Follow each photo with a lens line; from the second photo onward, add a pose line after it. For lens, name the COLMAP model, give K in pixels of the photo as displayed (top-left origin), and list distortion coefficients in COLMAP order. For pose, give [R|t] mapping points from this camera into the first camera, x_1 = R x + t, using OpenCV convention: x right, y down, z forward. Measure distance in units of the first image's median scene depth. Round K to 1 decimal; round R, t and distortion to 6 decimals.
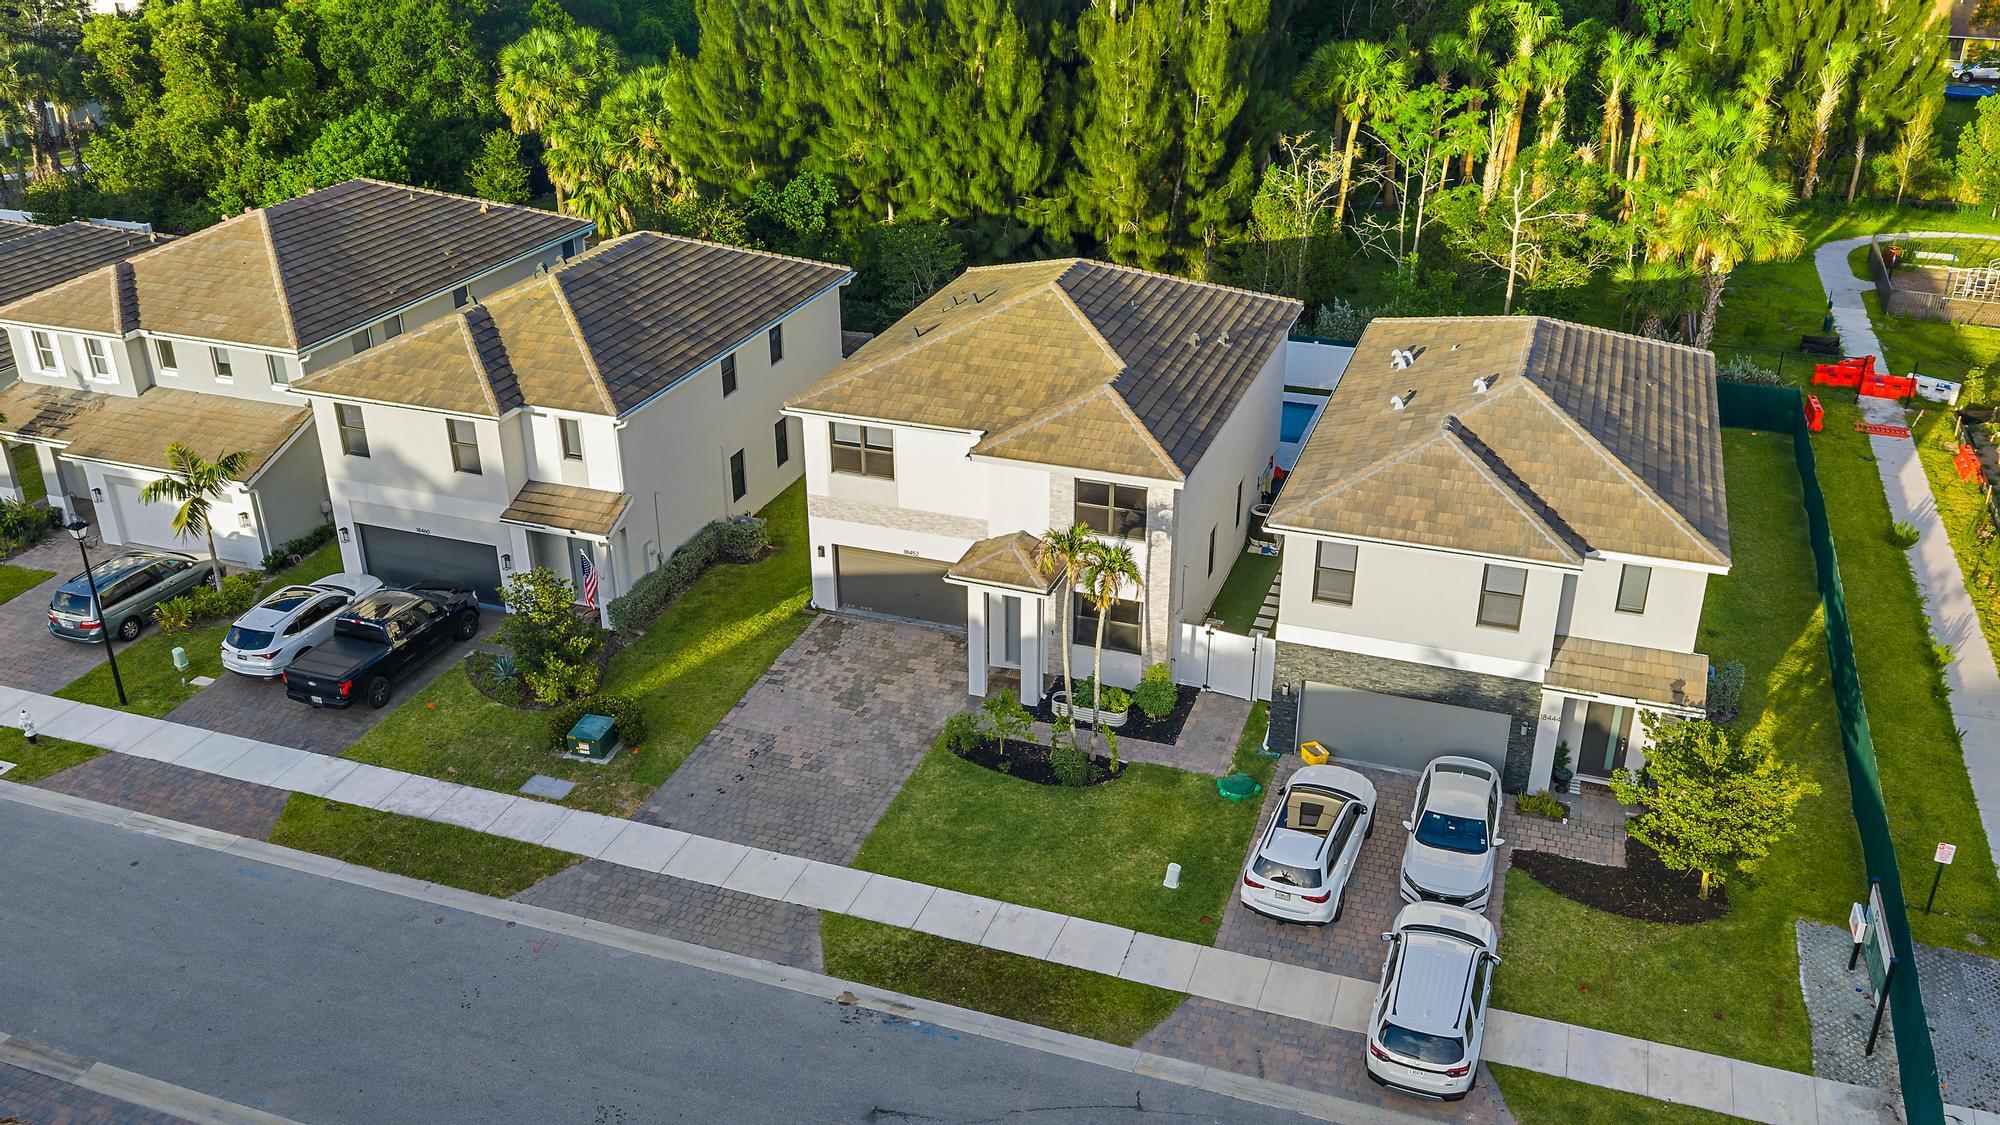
lens RADIAL K [[1664.7, 0, 1000.0], [0, 1664.7, 562.5], [0, 0, 1]] dist [0.005016, 0.001284]
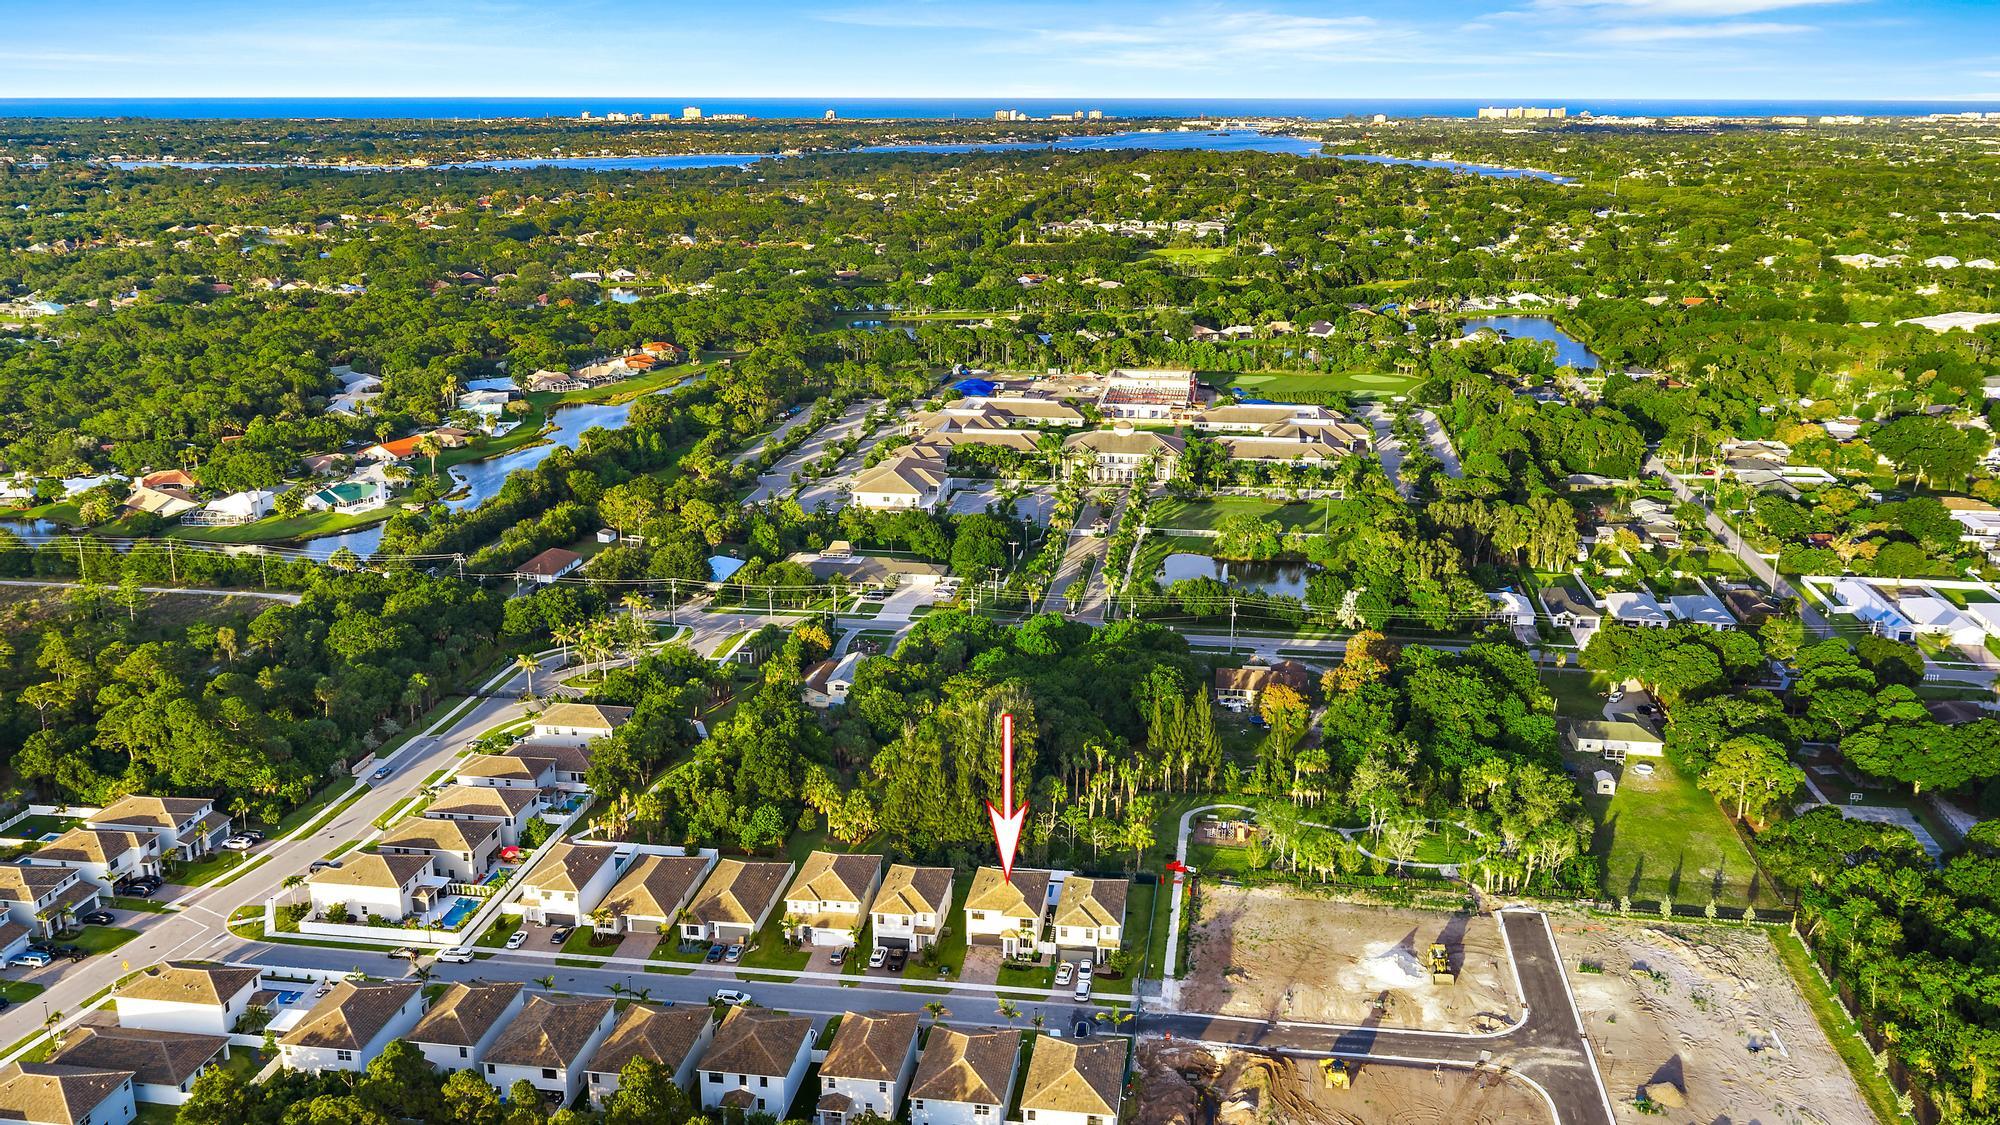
lens RADIAL K [[1664.7, 0, 1000.0], [0, 1664.7, 562.5], [0, 0, 1]] dist [0.005016, 0.001284]
pose [[0.980626, -0.050446, 0.189283, -1.112963], [0.082963, 0.982286, -0.168020, -0.313791], [-0.177454, 0.180468, 0.967440, -5.094614]]
